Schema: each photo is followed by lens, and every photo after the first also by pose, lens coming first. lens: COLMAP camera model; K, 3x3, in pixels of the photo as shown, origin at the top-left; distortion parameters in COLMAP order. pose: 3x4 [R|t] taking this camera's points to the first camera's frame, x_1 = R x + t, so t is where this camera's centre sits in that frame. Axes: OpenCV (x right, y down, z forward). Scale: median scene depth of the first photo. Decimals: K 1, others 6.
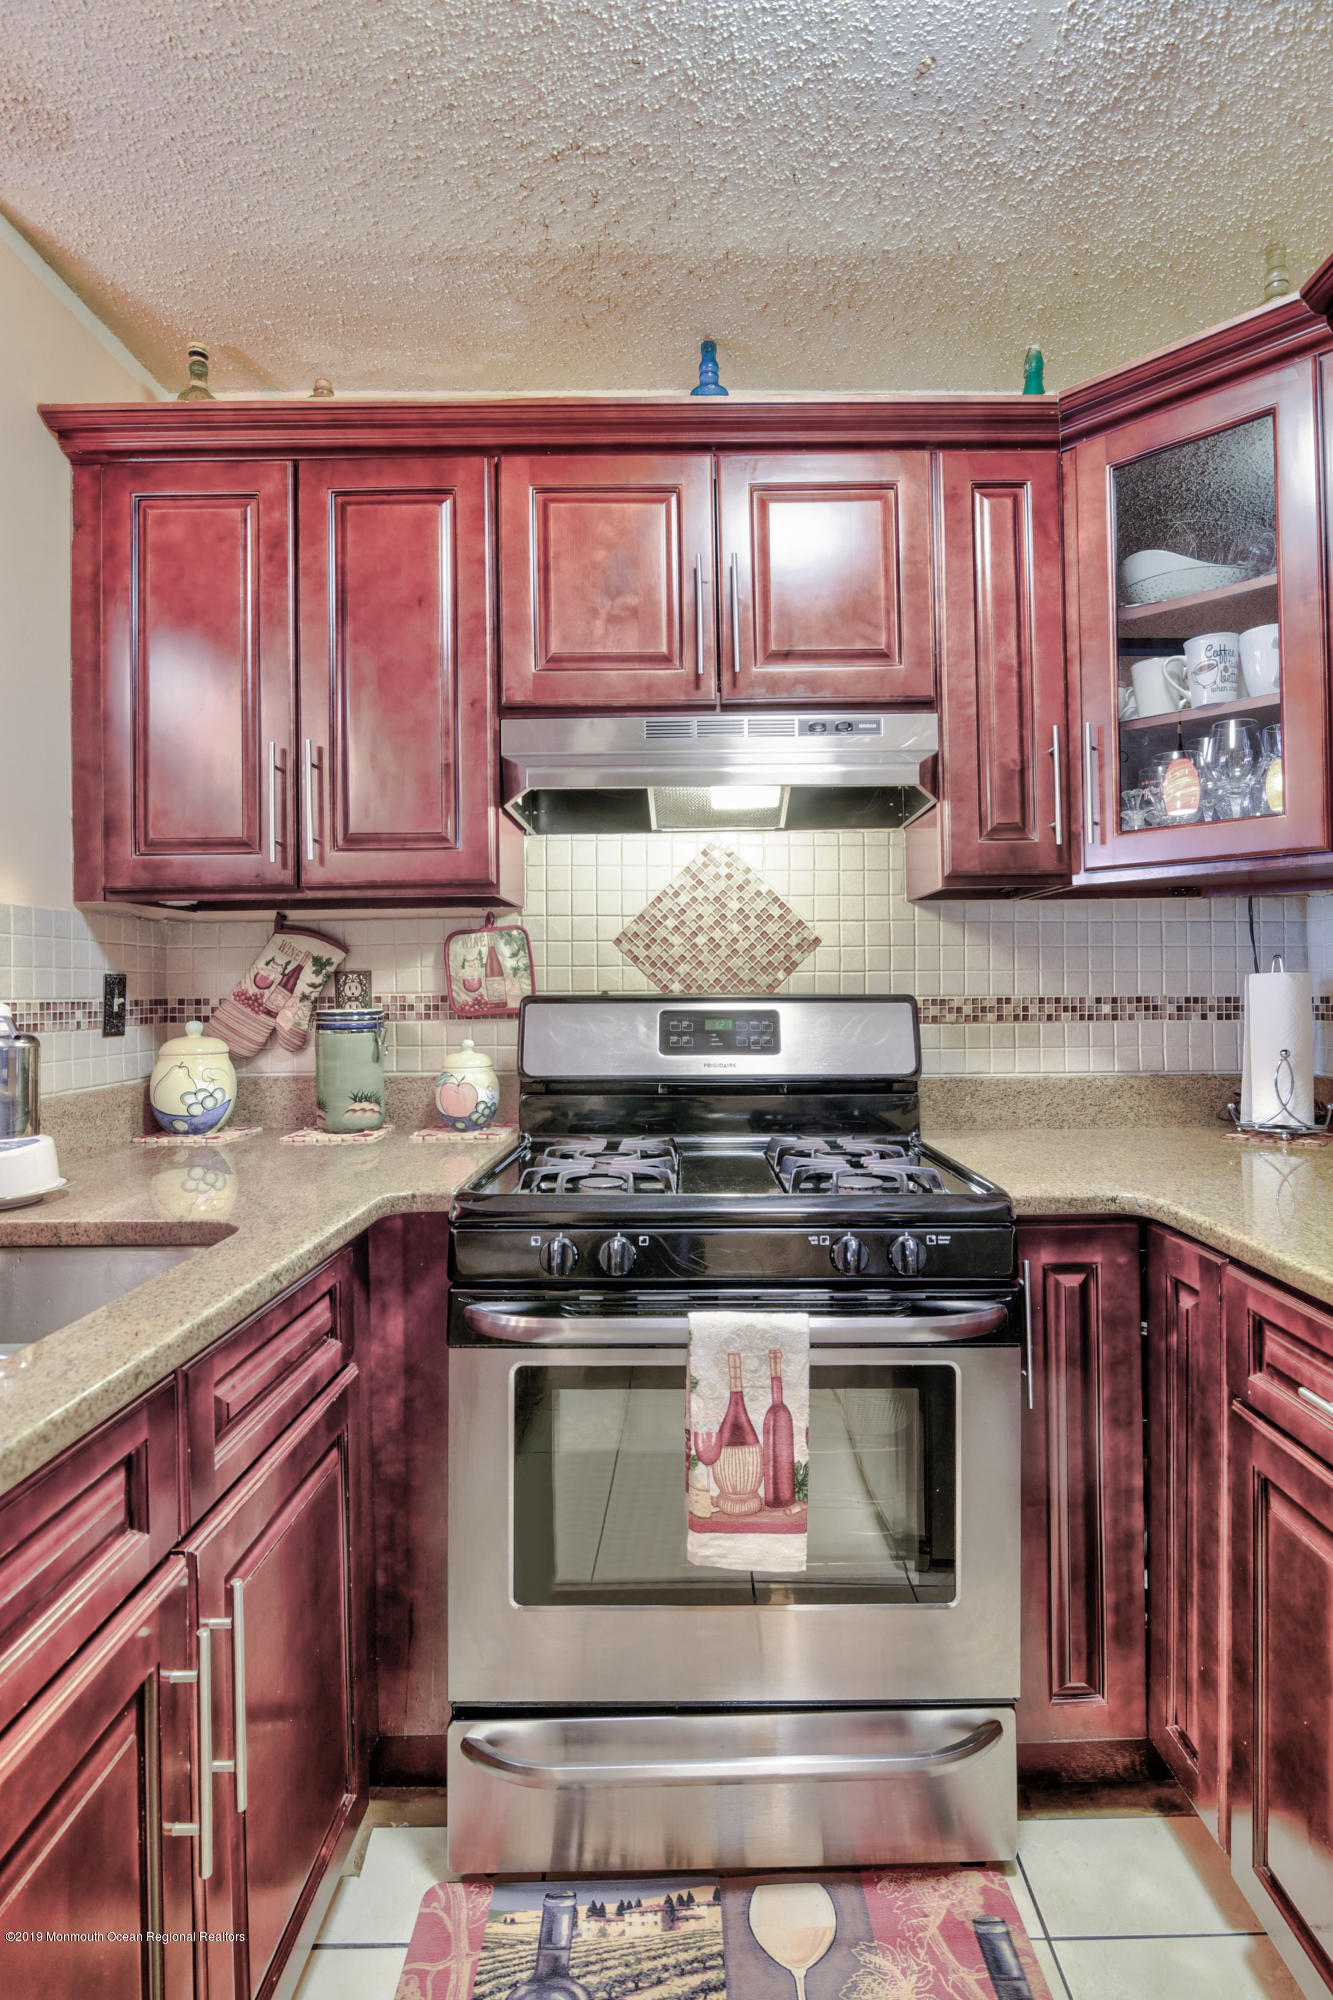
lens RADIAL K [[1023.9, 0, 638.3], [0, 1023.9, 980.8], [0, 0, 1]] dist [-0.017885, -0.001020]
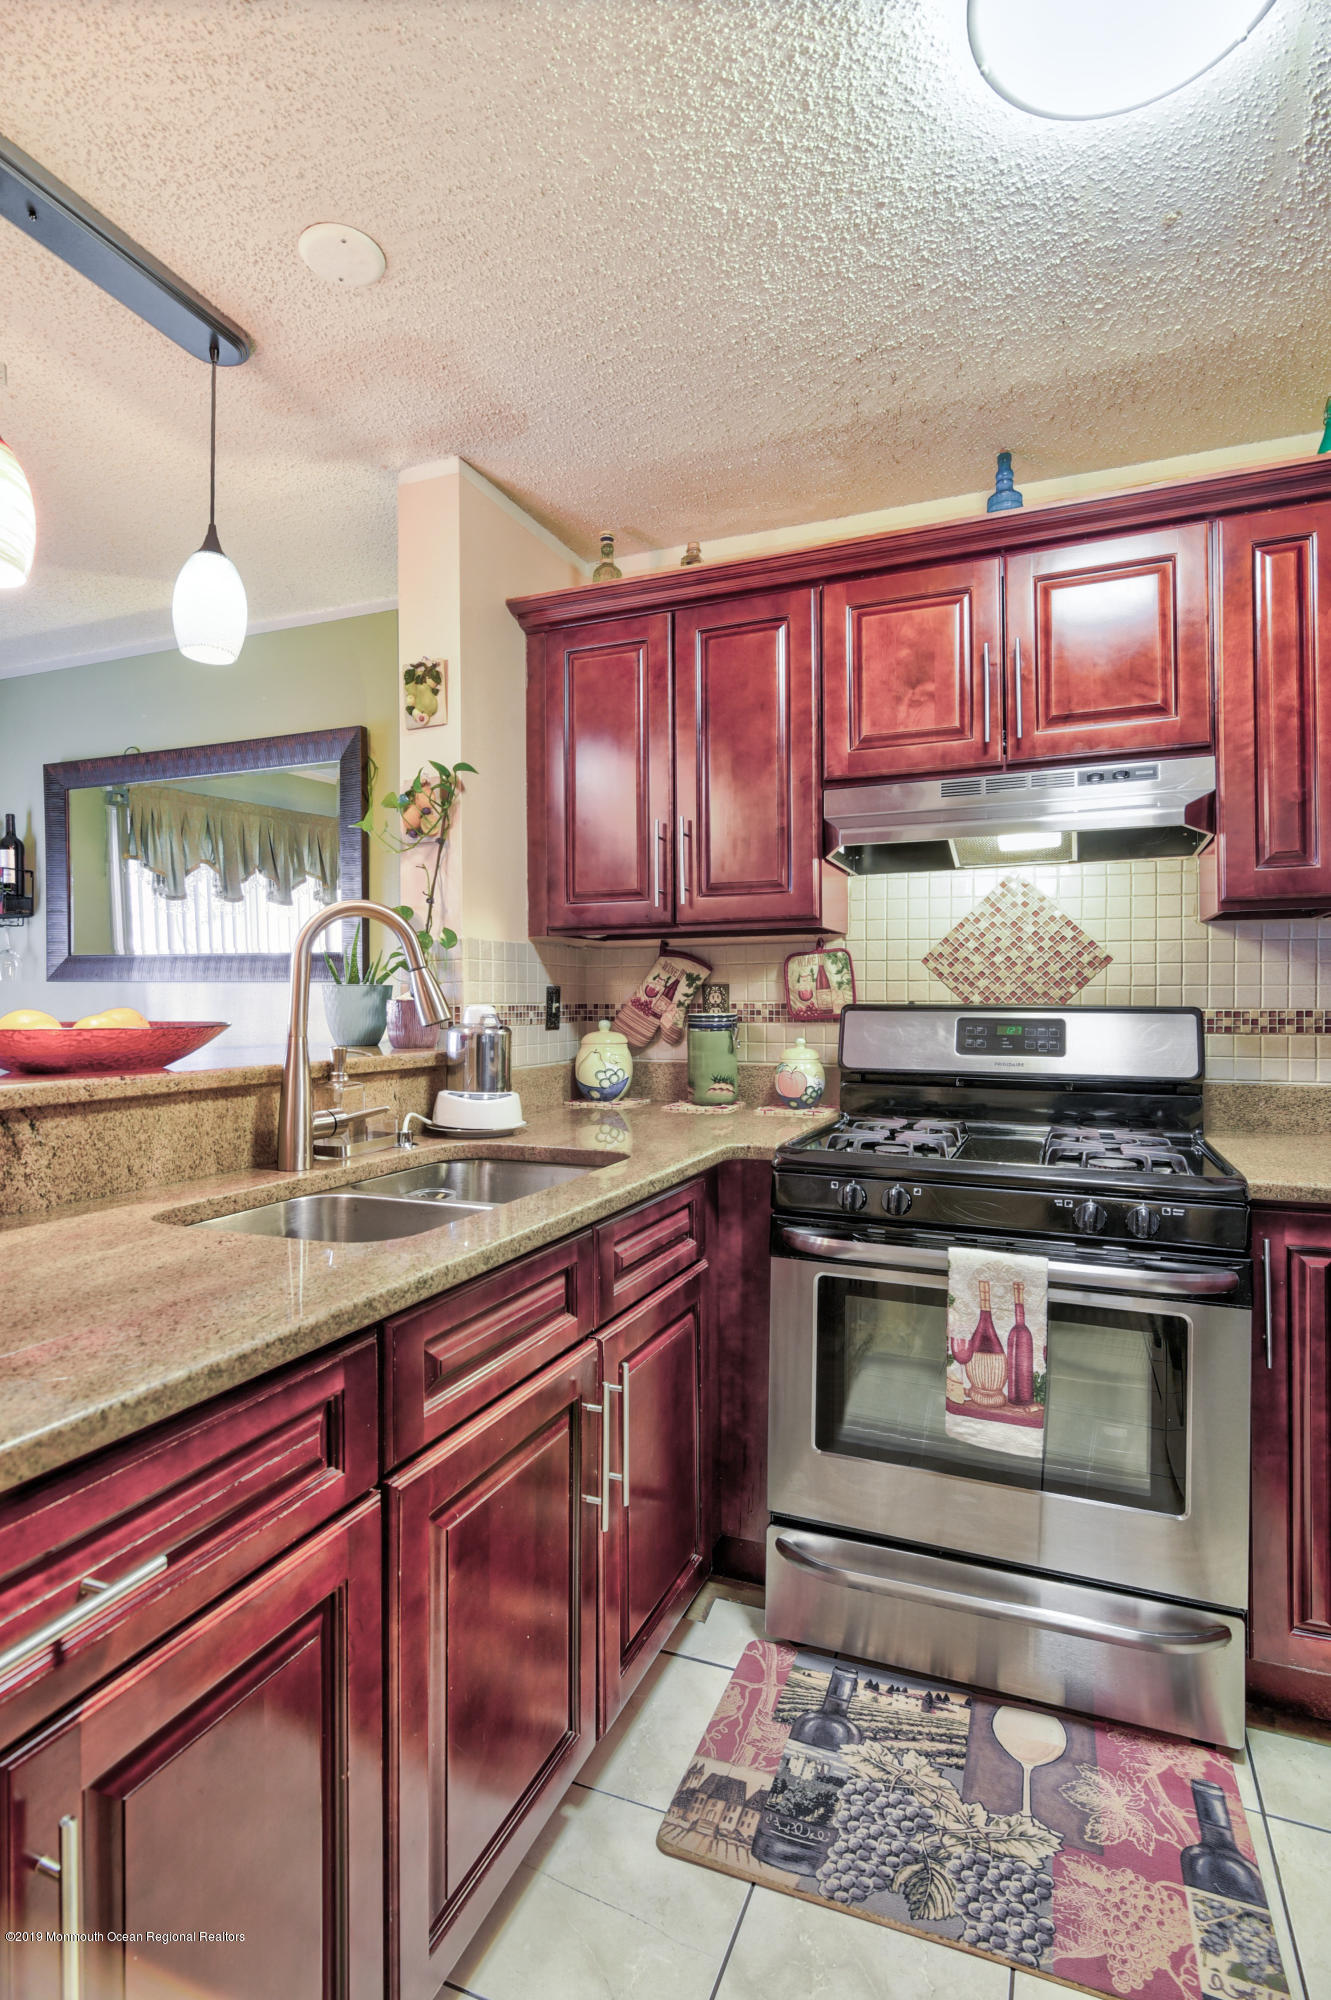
lens RADIAL K [[941.9, 0, 625.0], [0, 941.9, 997.2], [0, 0, 1]] dist [0.000057, -0.000087]
pose [[0.925285, 0.007399, -0.379200, 0.087893], [-0.004131, 0.999947, 0.009433, -0.004681], [0.379250, -0.007162, 0.925267, -0.201293]]
